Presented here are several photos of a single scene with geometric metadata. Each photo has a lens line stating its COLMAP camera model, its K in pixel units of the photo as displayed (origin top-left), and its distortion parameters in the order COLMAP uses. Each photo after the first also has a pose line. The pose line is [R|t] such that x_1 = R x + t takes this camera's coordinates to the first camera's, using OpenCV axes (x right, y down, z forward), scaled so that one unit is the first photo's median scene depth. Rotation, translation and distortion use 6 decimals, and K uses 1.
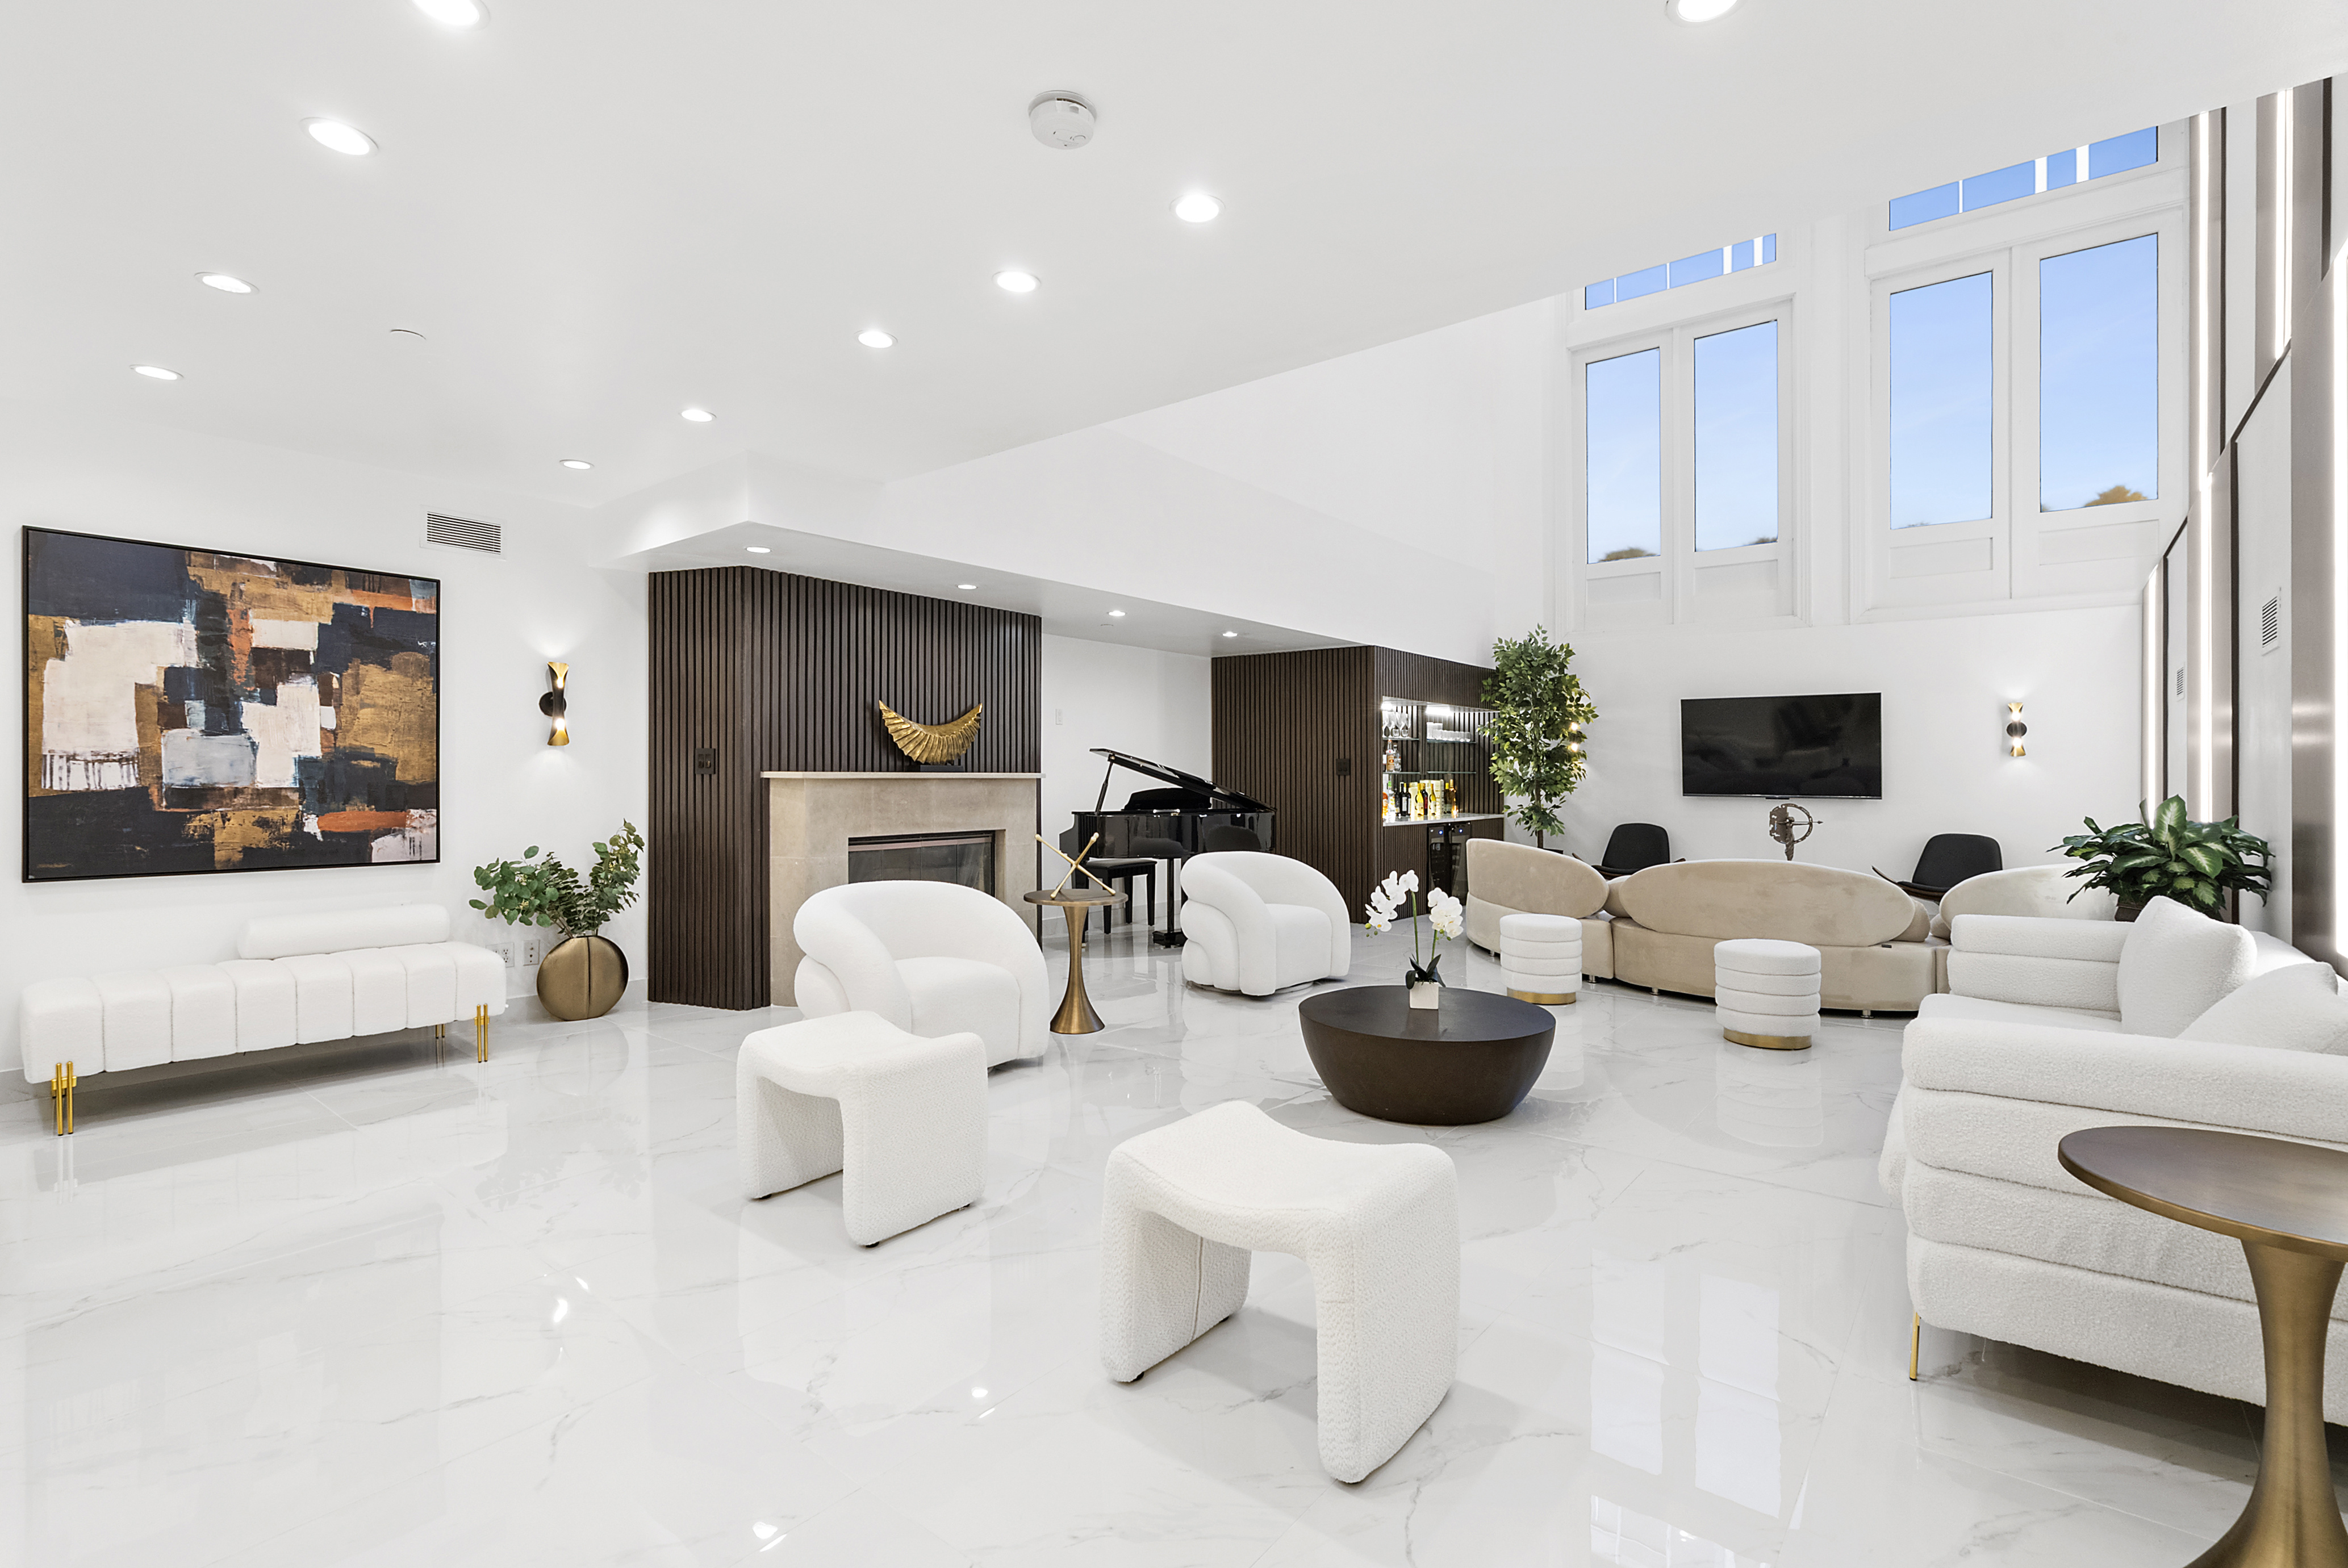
lens RADIAL K [[1051.9, 0, 1176.9], [0, 1051.9, 784.8], [0, 0, 1]] dist [-0.008693, 0.000494]
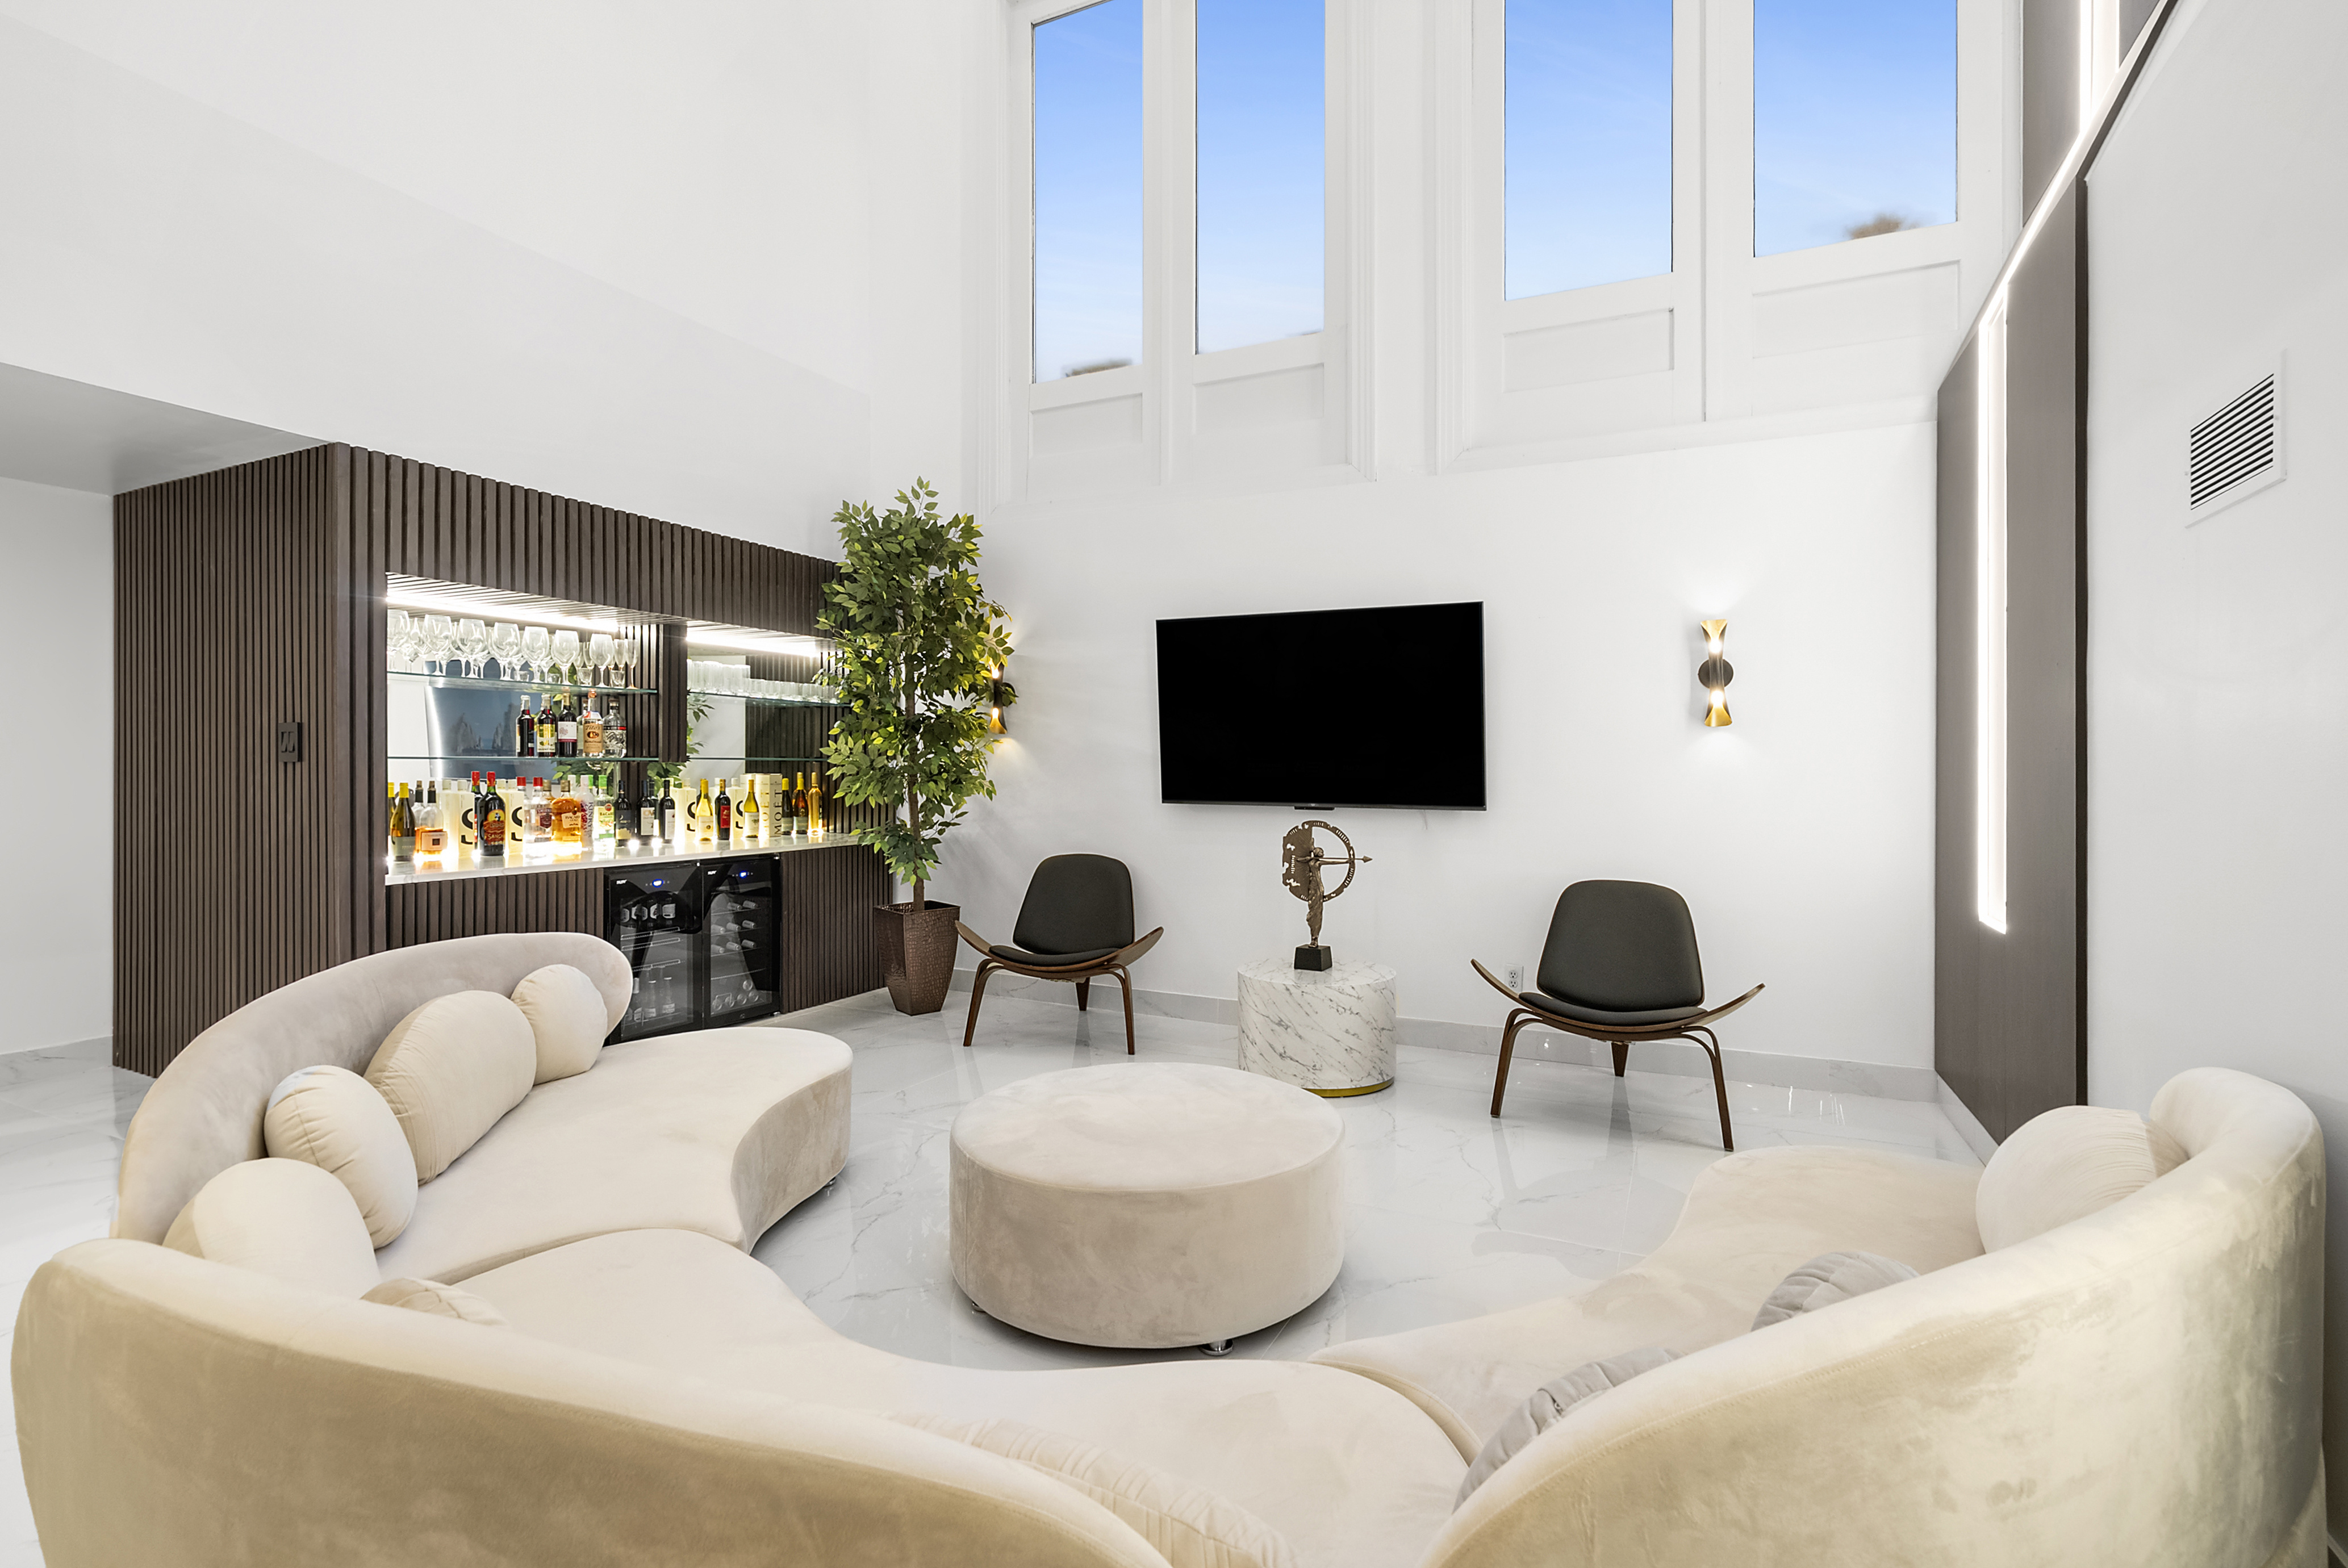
lens RADIAL K [[1051.9, 0, 1175.8], [0, 1051.9, 780.3], [0, 0, 1]] dist [-0.008693, 0.000494]
pose [[0.972296, -0.003947, 0.233721, 0.363770], [0.002535, 0.999977, 0.006341, -0.004057], [-0.233741, -0.005573, 0.972283, 0.480080]]
